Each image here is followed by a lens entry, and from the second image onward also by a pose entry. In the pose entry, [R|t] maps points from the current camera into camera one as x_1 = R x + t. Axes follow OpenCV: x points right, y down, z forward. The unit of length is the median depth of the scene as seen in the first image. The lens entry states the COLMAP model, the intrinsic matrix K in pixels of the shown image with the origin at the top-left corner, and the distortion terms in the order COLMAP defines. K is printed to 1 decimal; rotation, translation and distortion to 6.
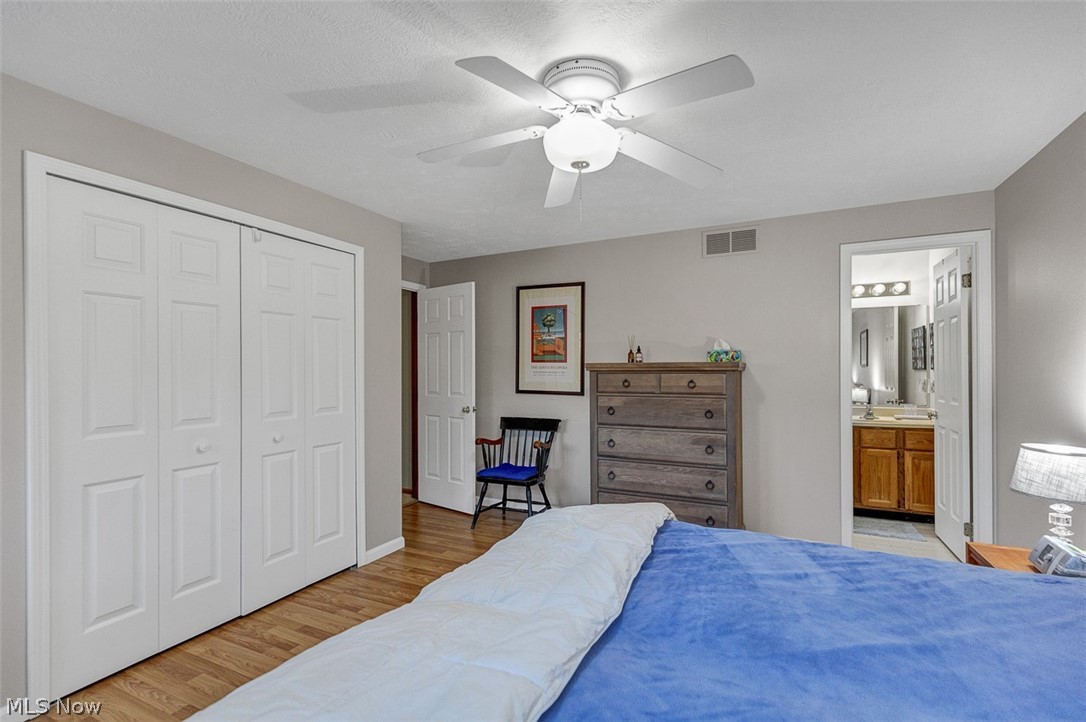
lens RADIAL K [[498.7, 0, 540.0], [0, 498.7, 363.9], [0, 0, 1]] dist [0.005694, -0.000551]
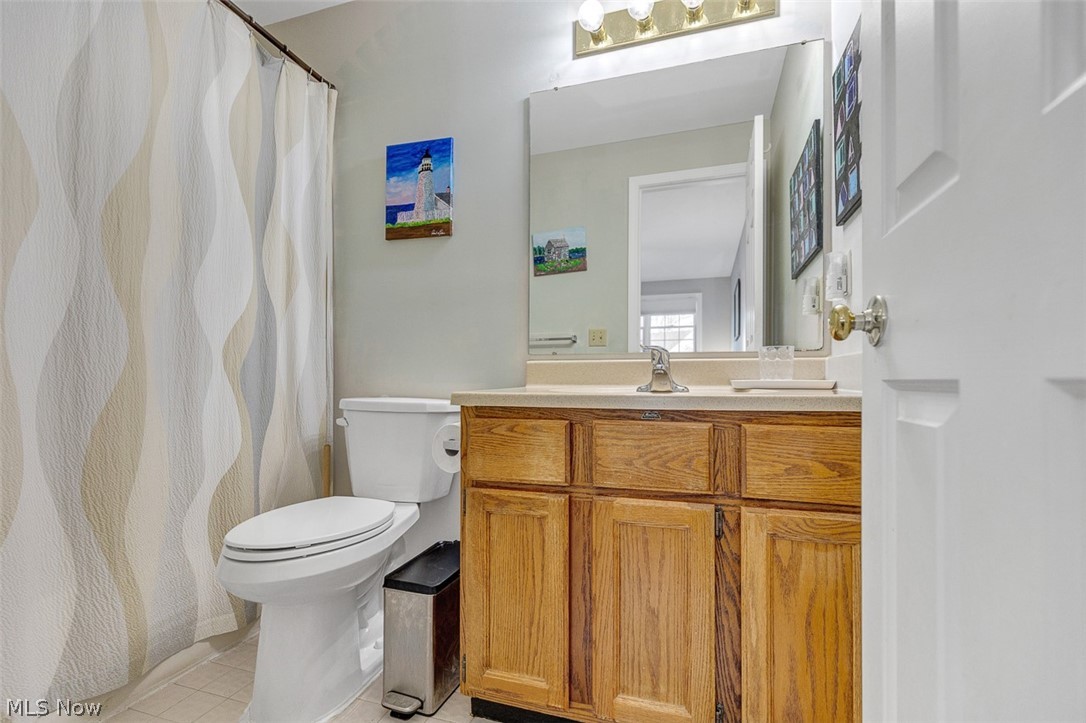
lens RADIAL K [[488.7, 0, 538.8], [0, 488.7, 361.7], [0, 0, 1]] dist [0.007346, -0.000777]
pose [[0.991279, 0.012332, 0.131205, 0.595391], [-0.010405, 0.999828, -0.015364, 0.106526], [-0.131371, 0.013865, 0.991236, 0.769842]]
